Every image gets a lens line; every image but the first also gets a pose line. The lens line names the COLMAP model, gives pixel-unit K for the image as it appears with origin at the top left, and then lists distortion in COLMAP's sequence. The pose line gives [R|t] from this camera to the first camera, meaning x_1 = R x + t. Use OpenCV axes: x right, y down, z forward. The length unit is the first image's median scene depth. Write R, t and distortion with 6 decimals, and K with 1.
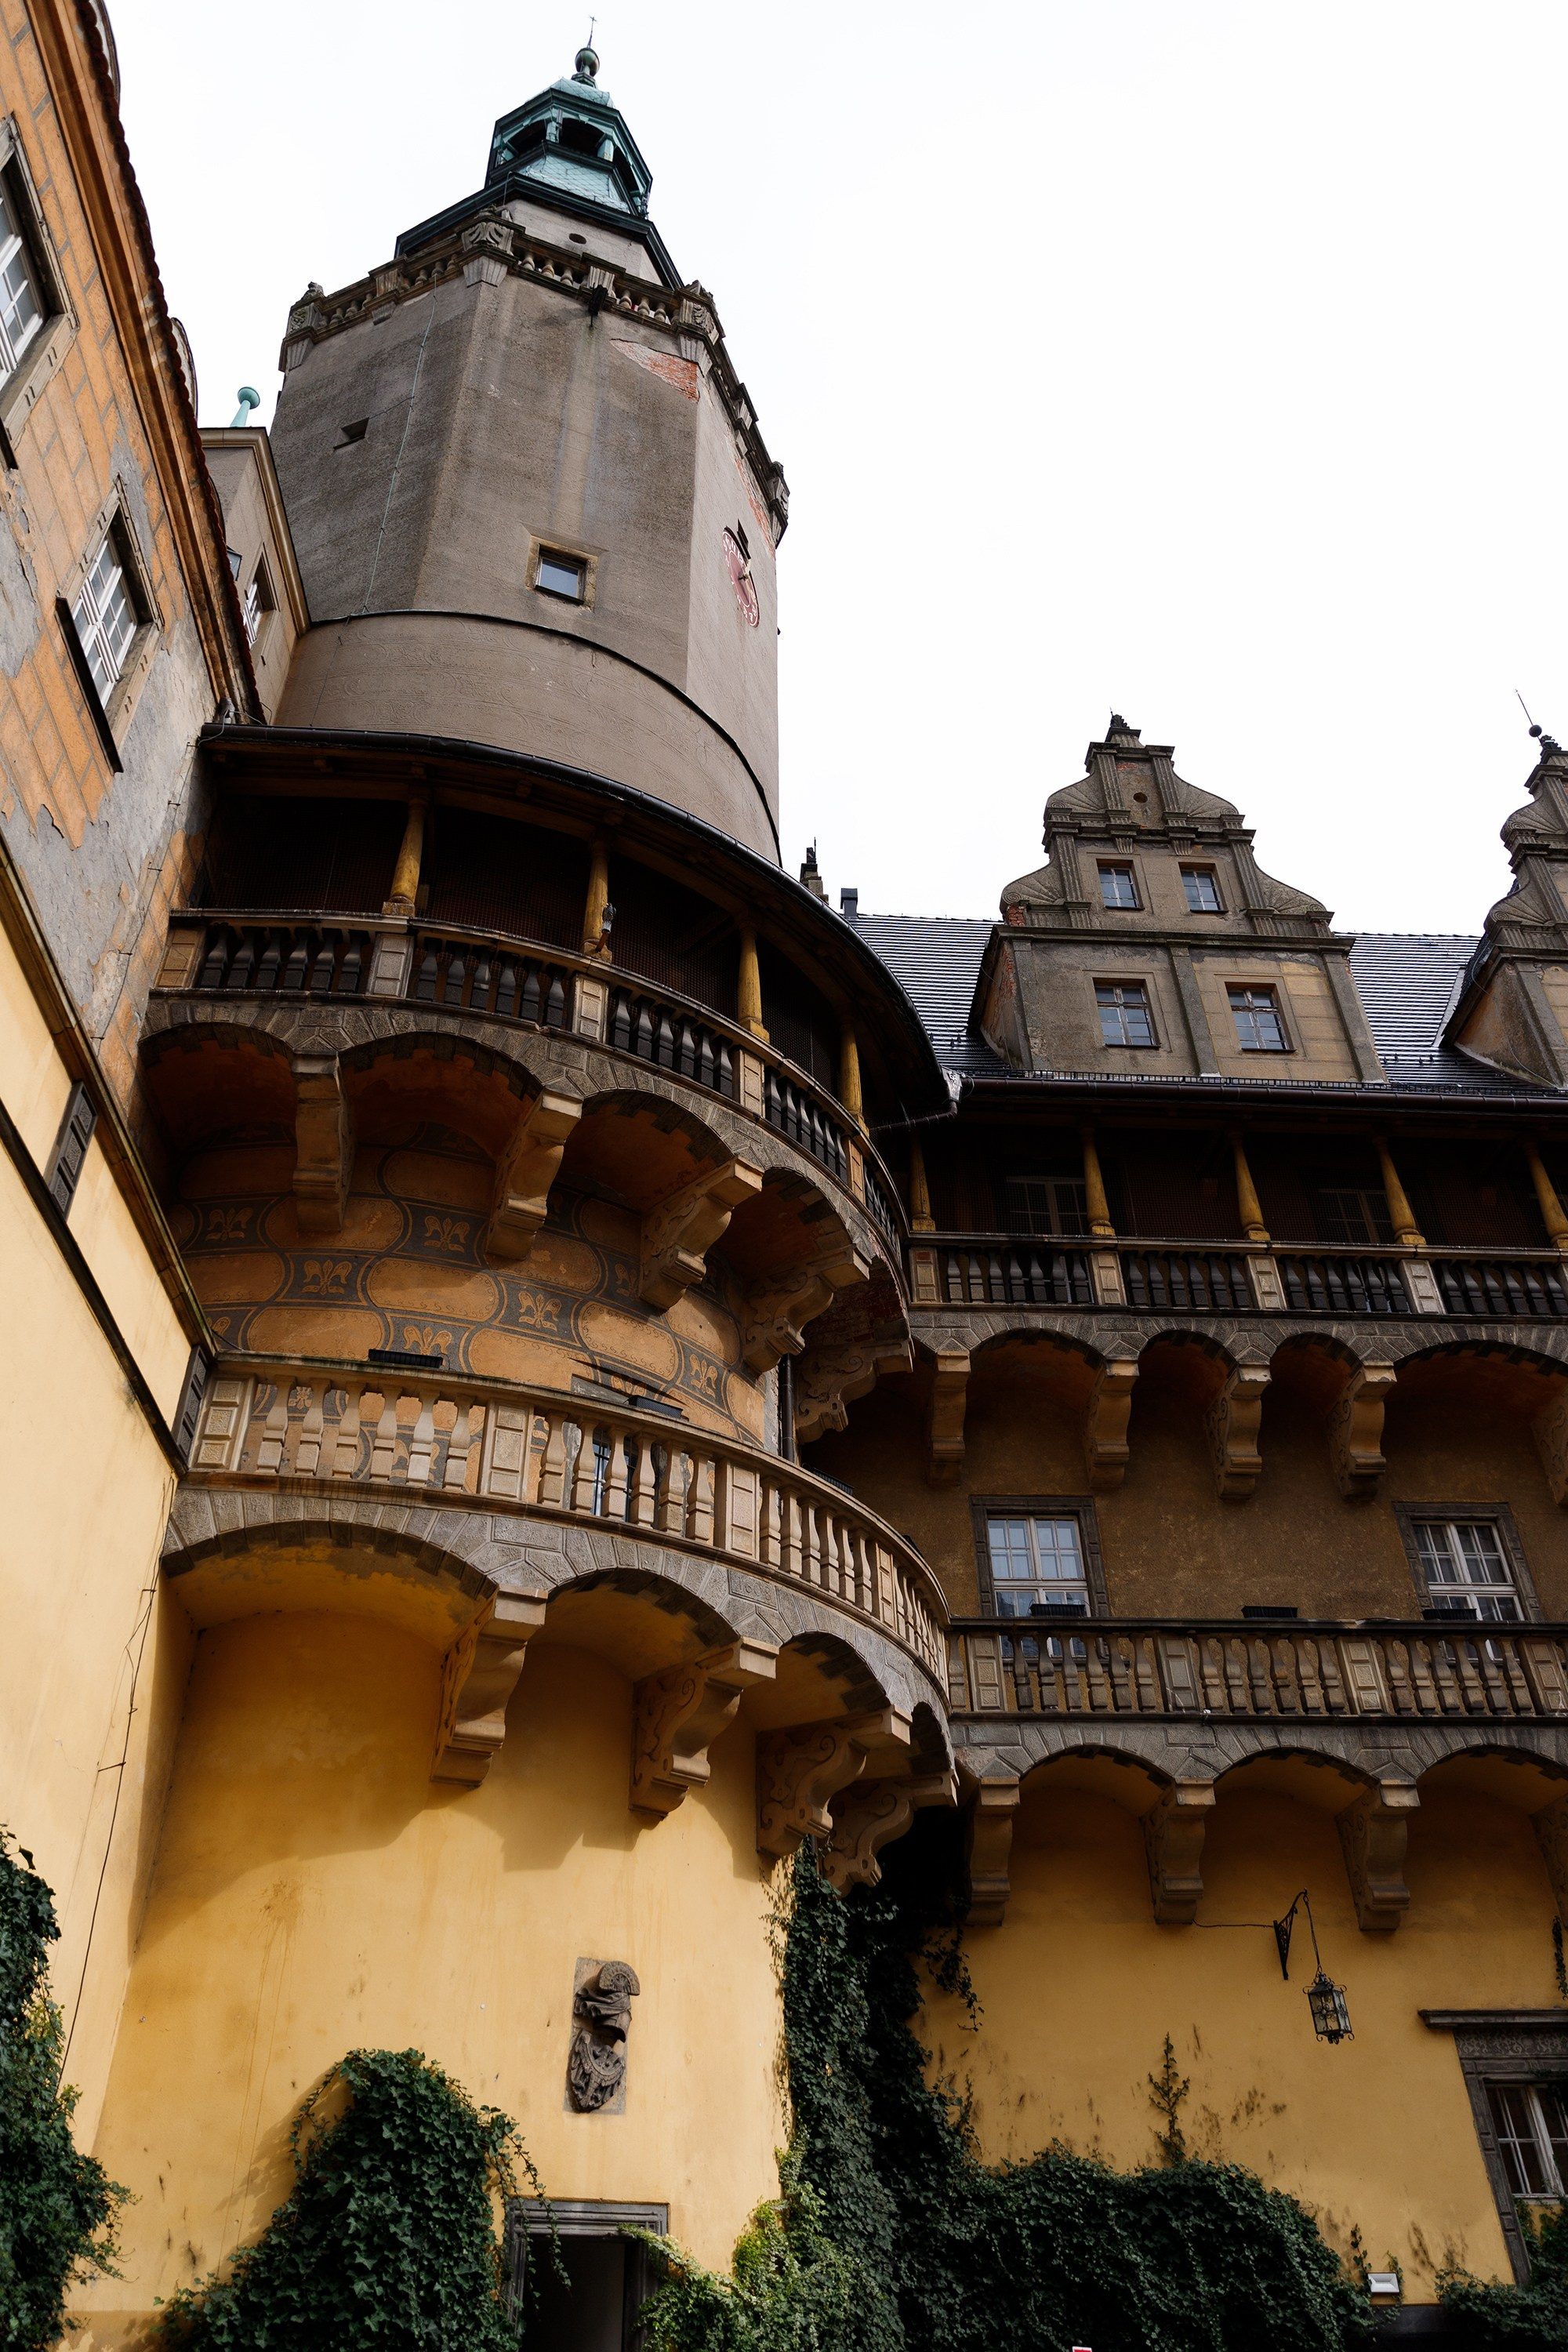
lens RADIAL K [[1569.3, 0, 783.4], [0, 1569.3, 1183.0], [0, 0, 1]] dist [0.025811, -0.013111]
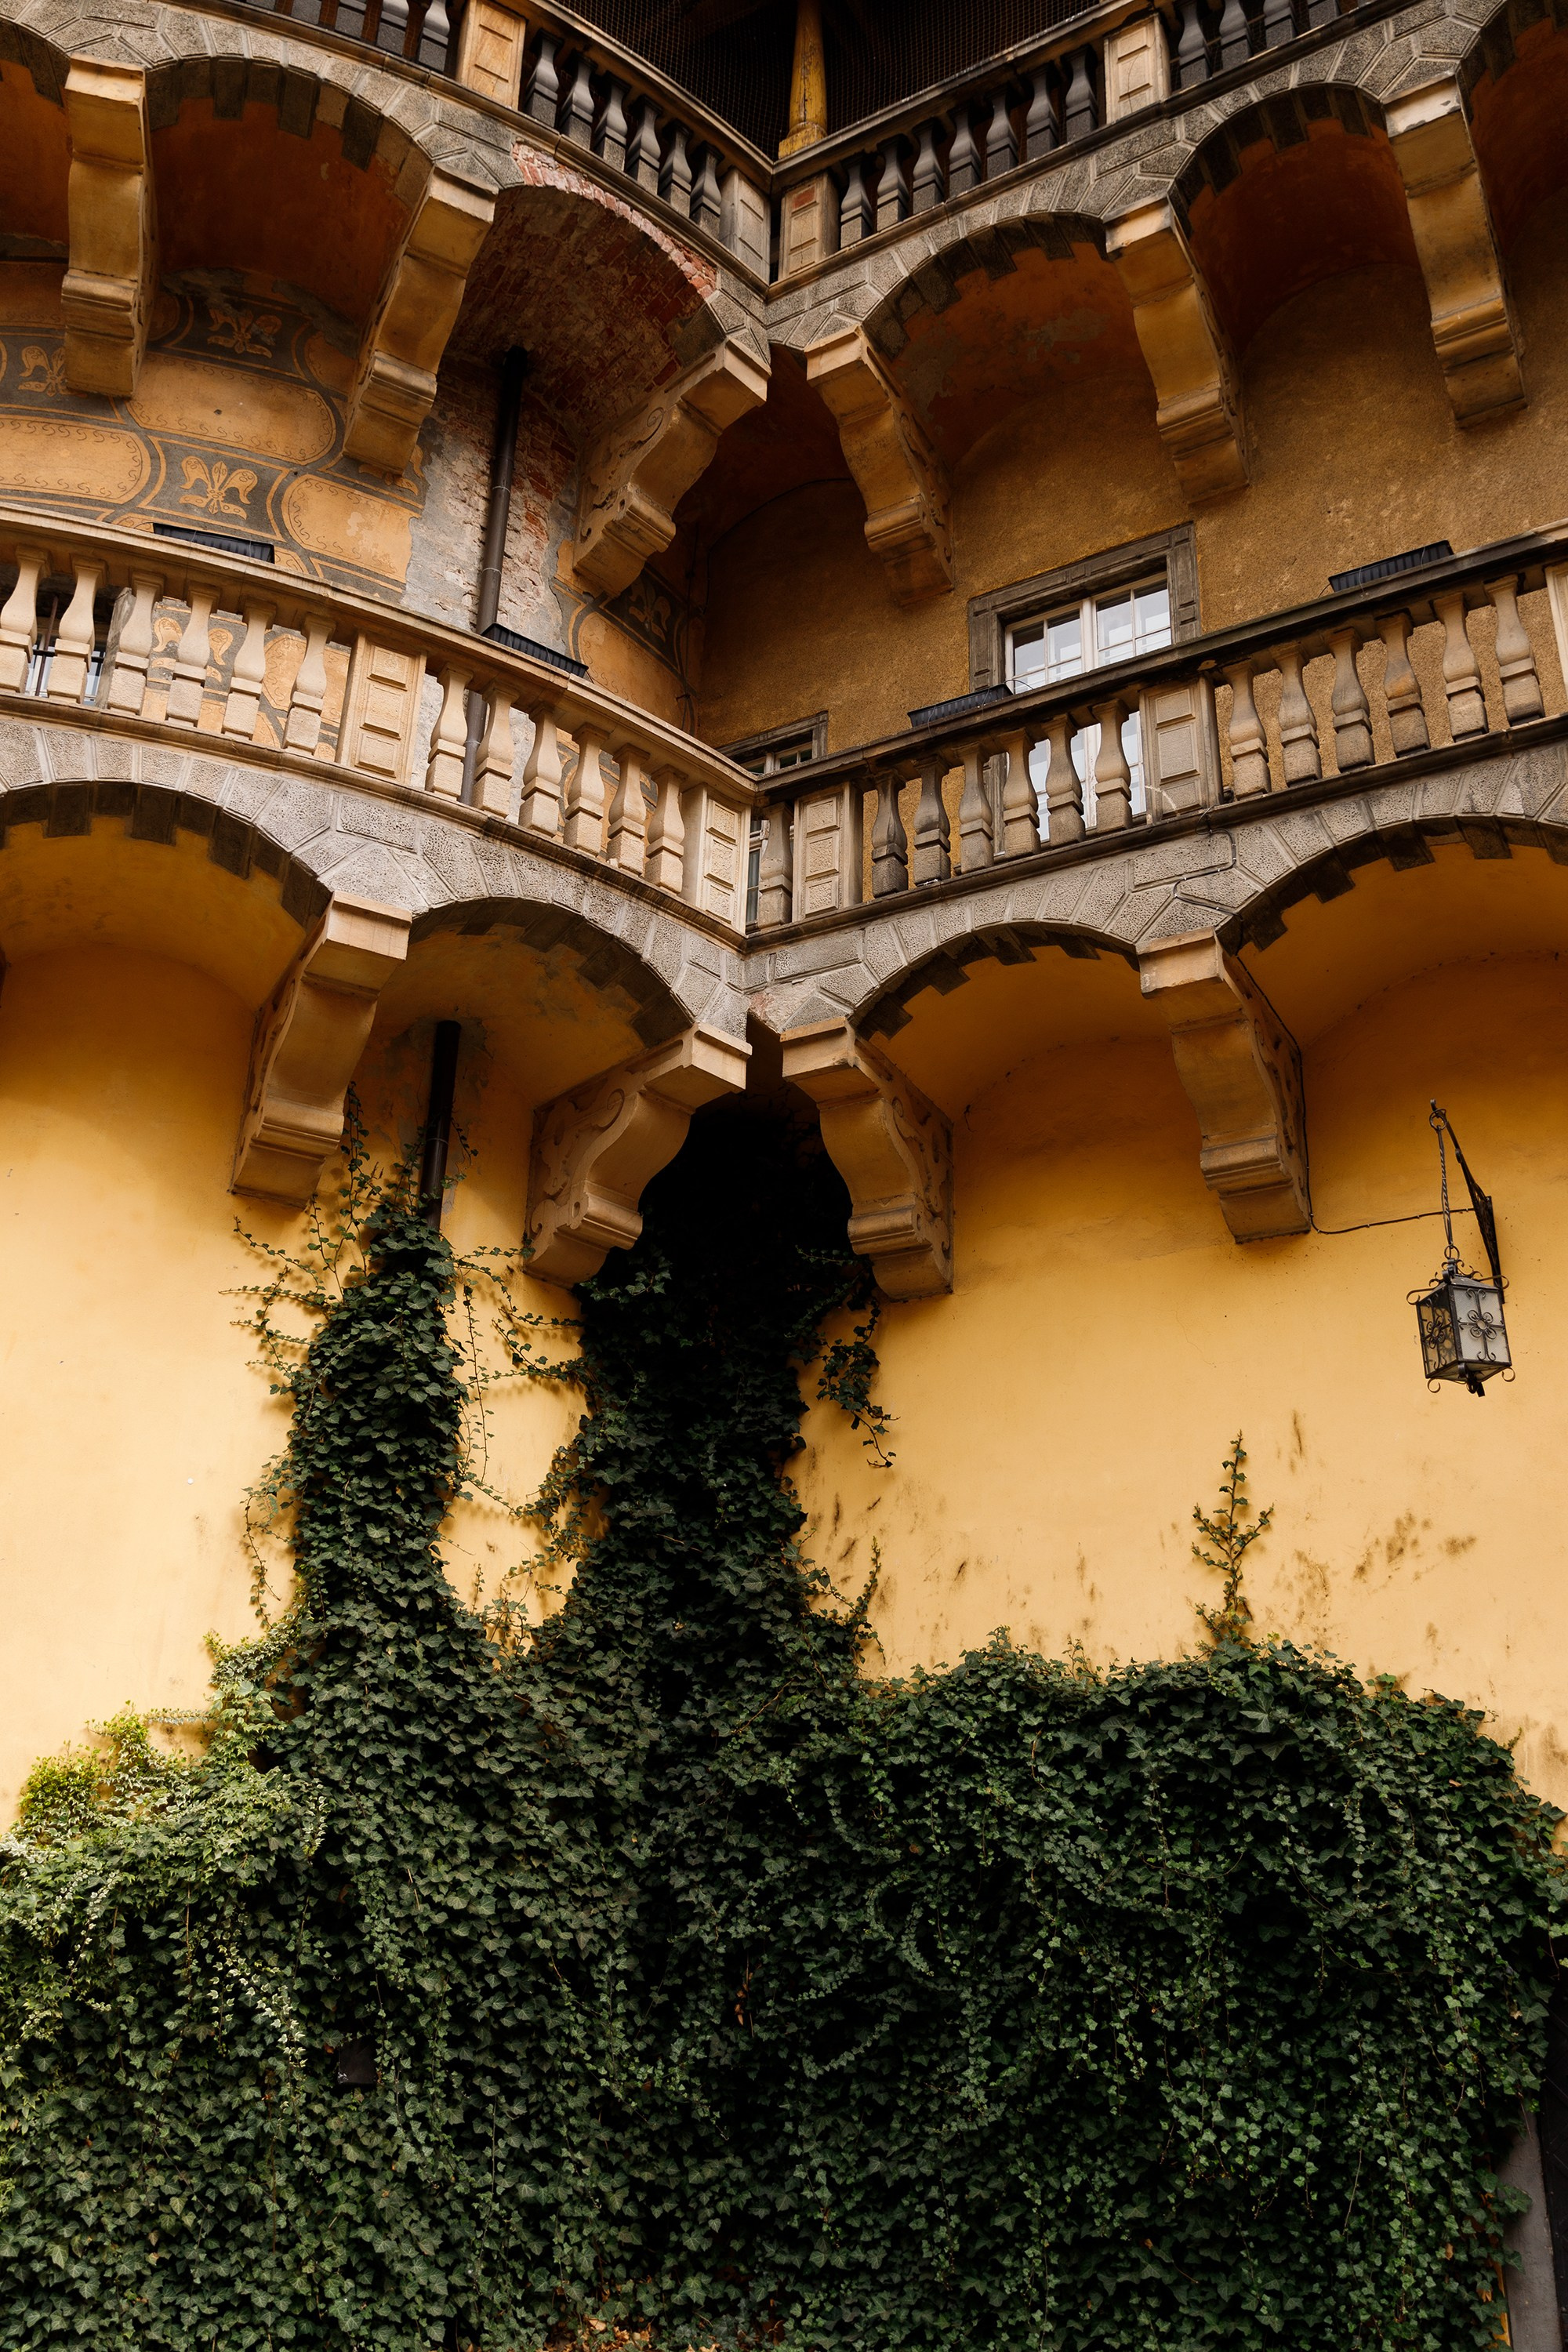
lens RADIAL K [[1956.5, 0, 782.7], [0, 1956.5, 1168.8], [0, 0, 1]] dist [-0.002055, 0.011655]
pose [[0.827687, -0.186841, -0.529174, 0.466717], [0.299206, 0.944669, 0.134447, 0.333387], [0.474775, -0.269612, 0.837794, 0.436717]]
